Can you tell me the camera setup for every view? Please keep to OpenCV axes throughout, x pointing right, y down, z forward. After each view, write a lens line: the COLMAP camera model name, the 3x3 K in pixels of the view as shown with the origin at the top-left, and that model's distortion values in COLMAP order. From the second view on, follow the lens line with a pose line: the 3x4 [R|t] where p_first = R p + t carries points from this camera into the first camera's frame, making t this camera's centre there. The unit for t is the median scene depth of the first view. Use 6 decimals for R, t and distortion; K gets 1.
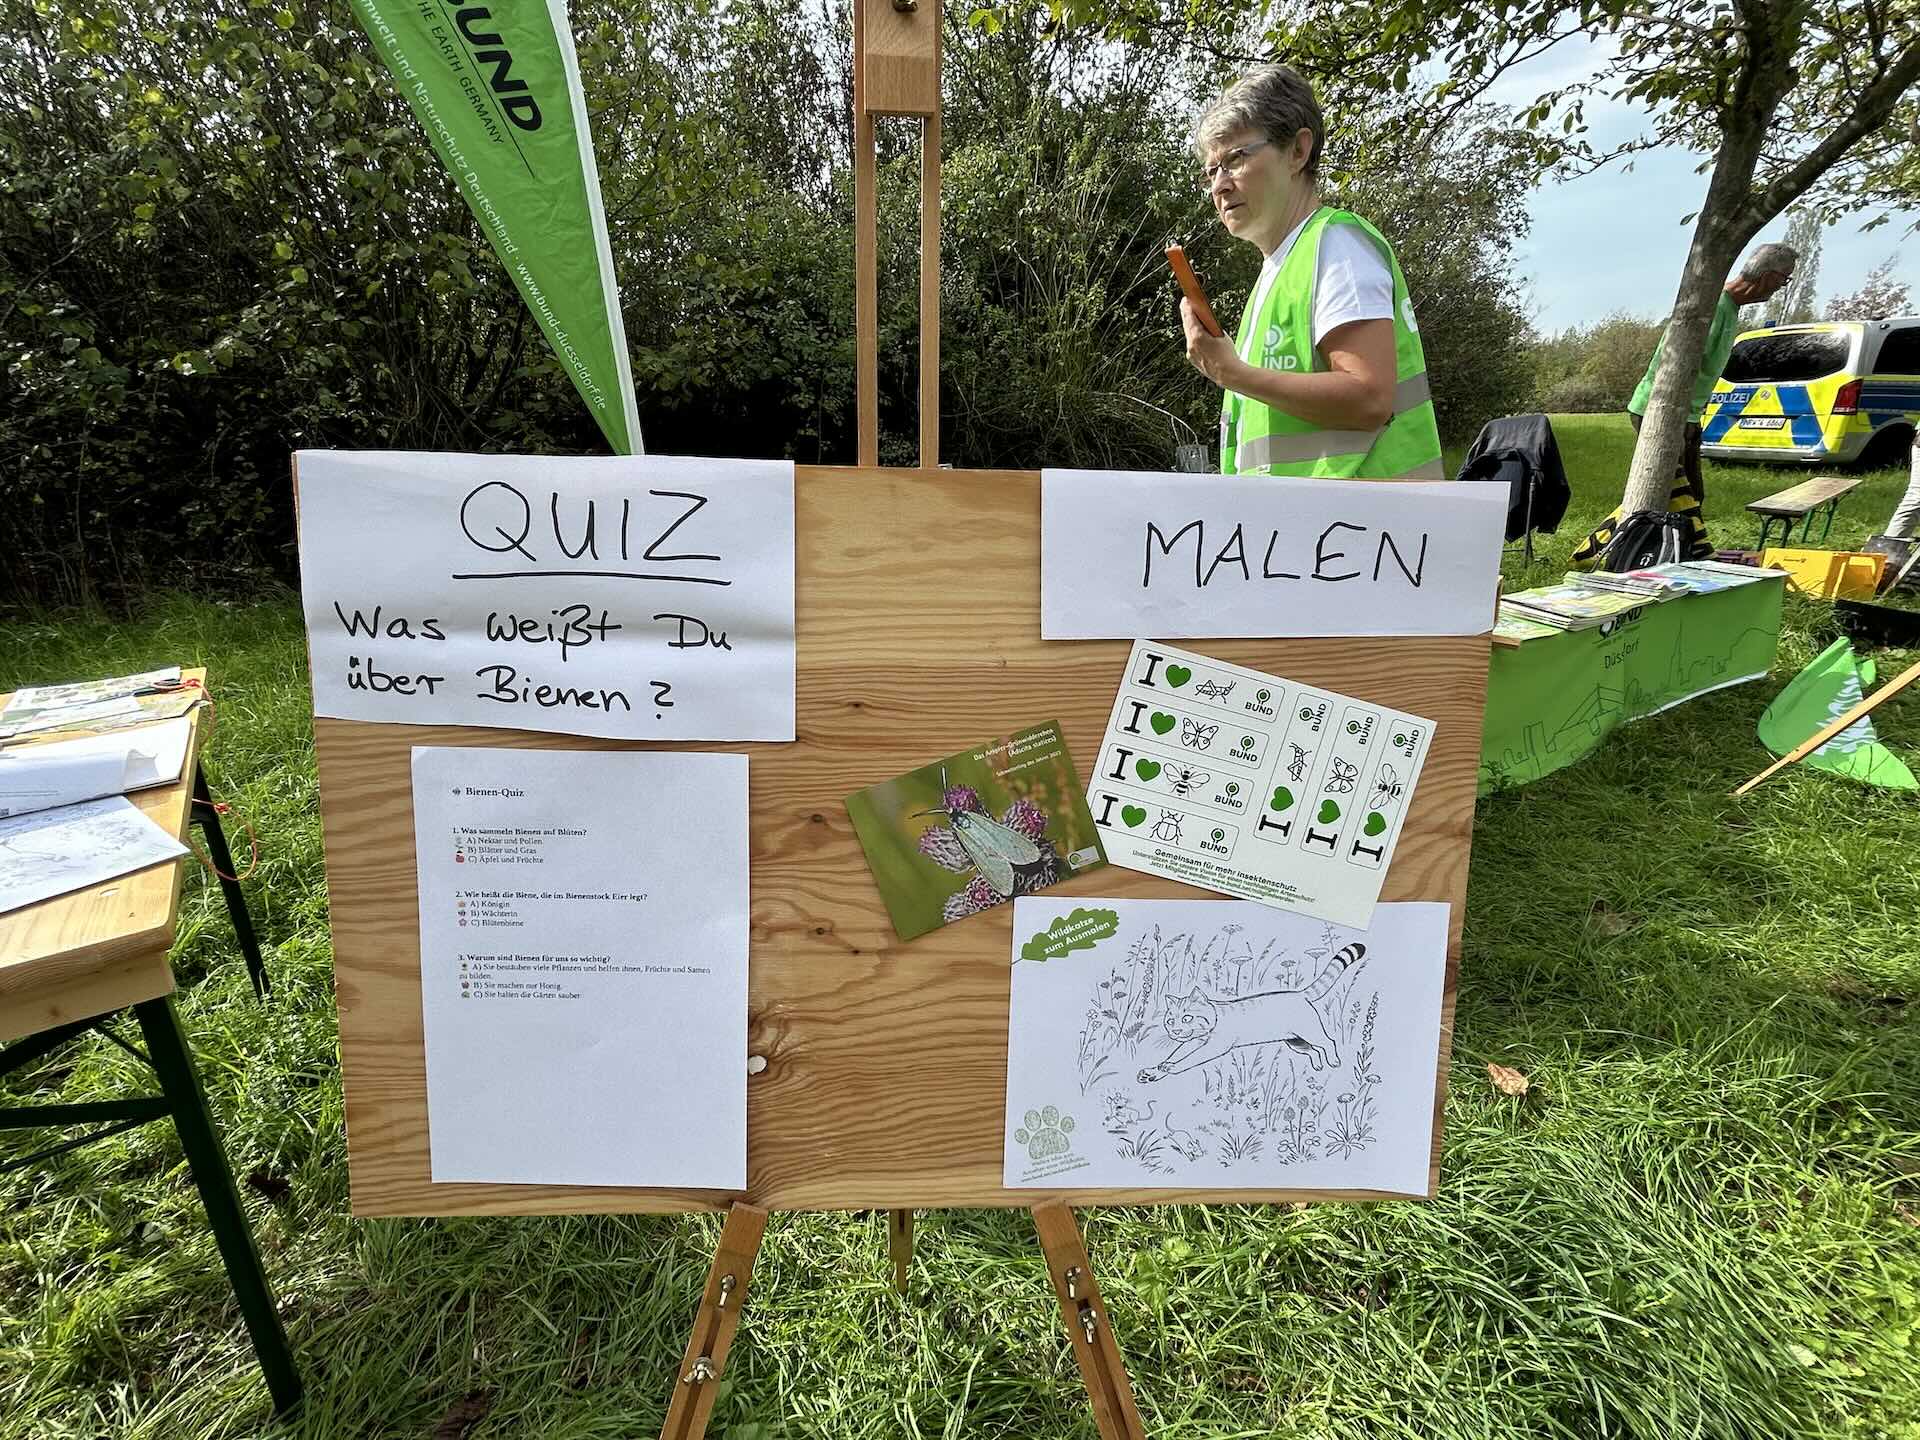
lens RADIAL K [[928.6, 0, 960.0], [0, 928.6, 720.0], [0, 0, 1]] dist [-0.002864, 0.000092]
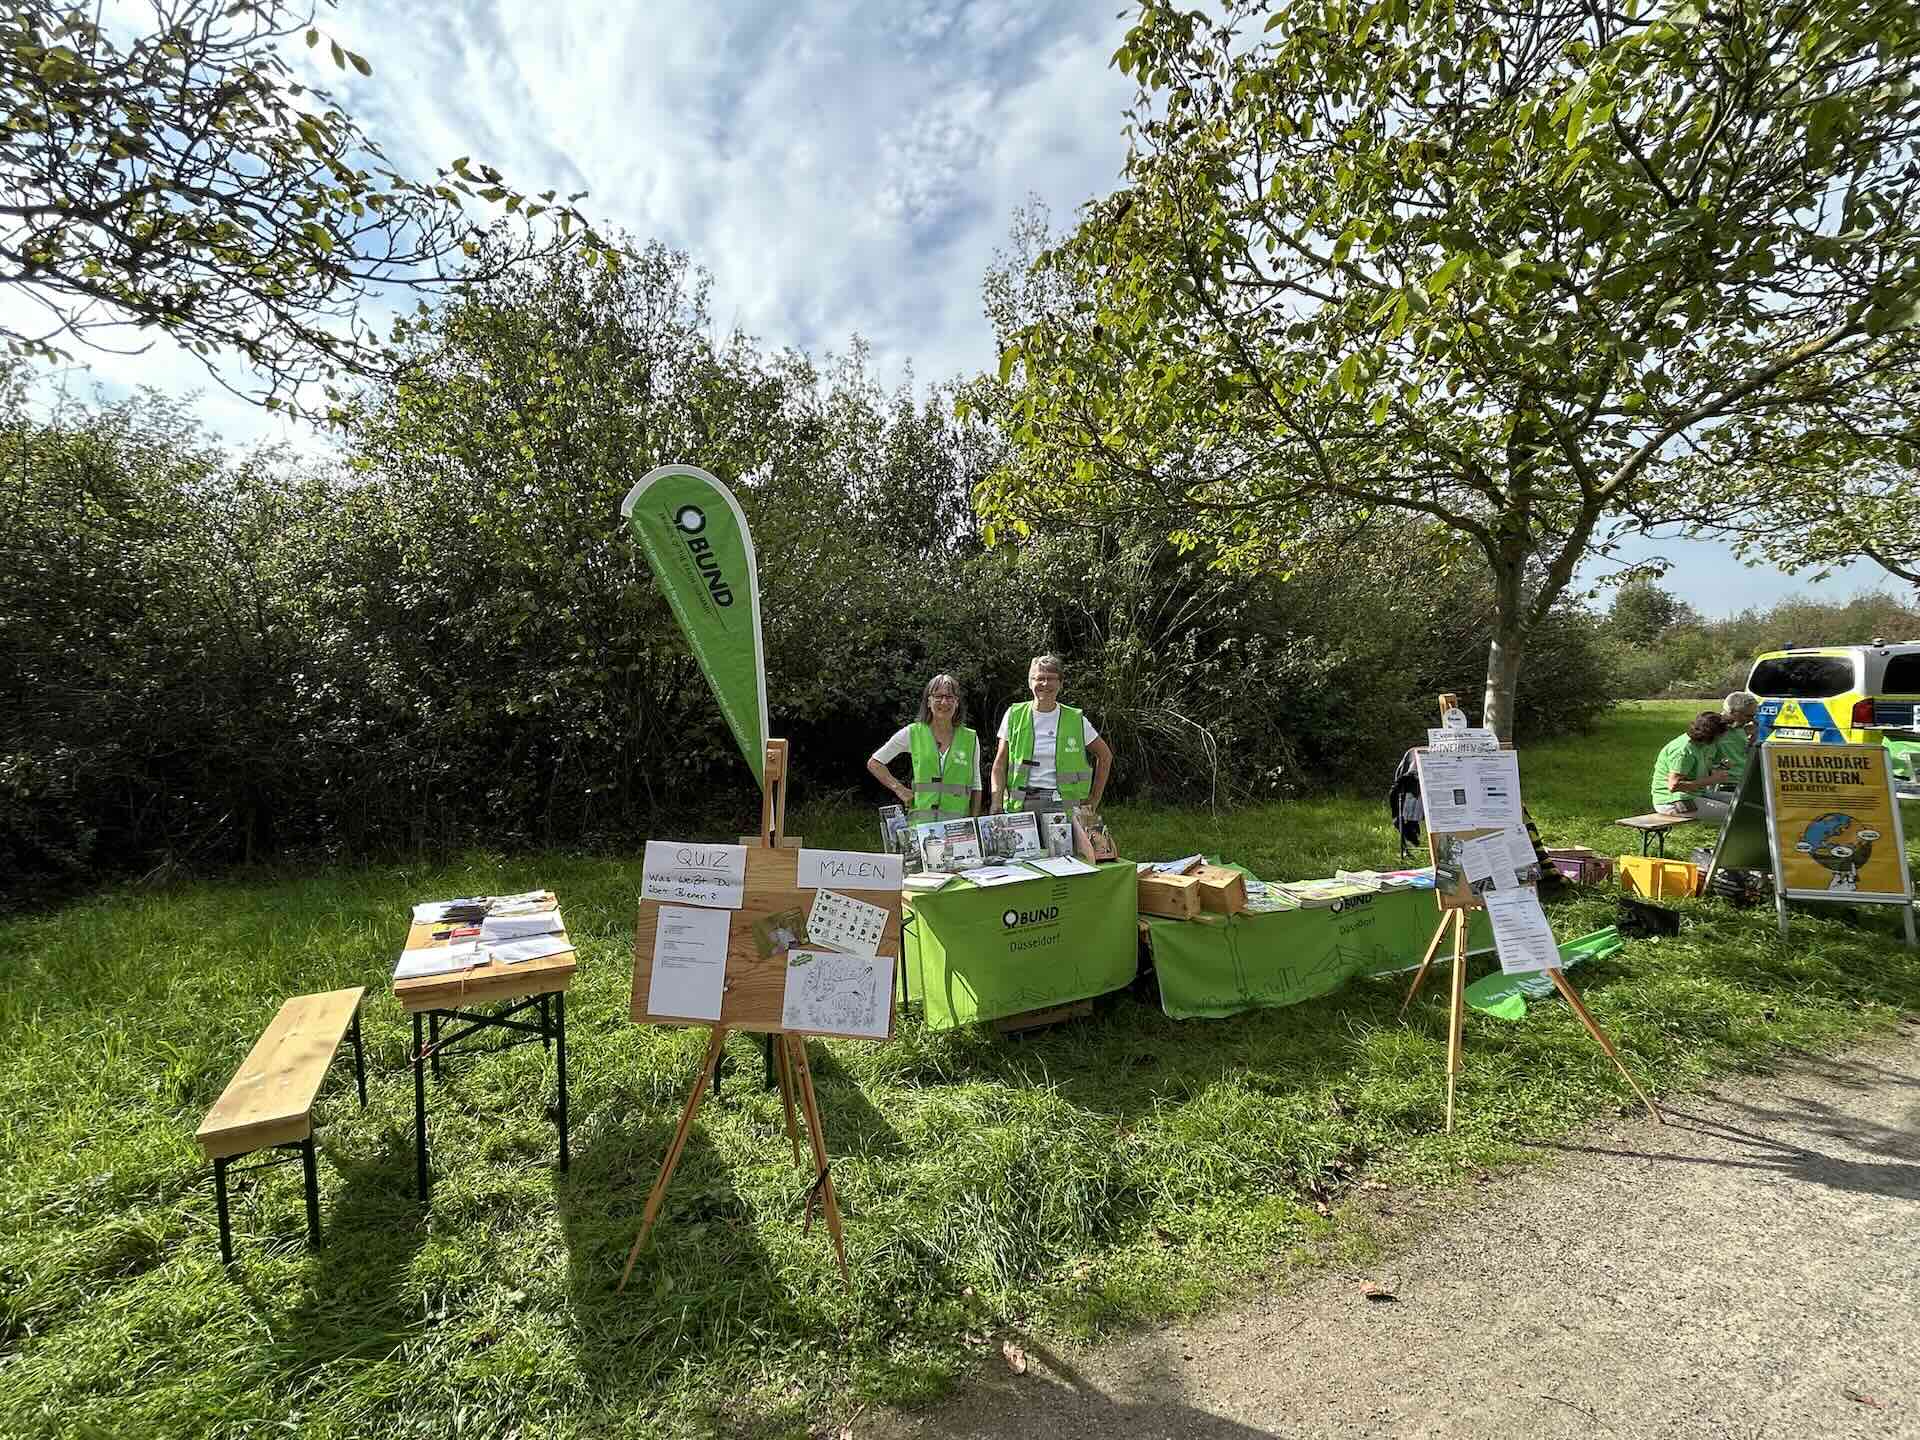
lens RADIAL K [[928.6, 0, 960.0], [0, 928.6, 720.0], [0, 0, 1]] dist [-0.002864, 0.000092]
pose [[0.987447, 0.011331, -0.157545, 0.583135], [-0.055347, 0.959007, -0.277924, 0.126513], [0.147937, 0.283155, 0.947596, -1.245832]]
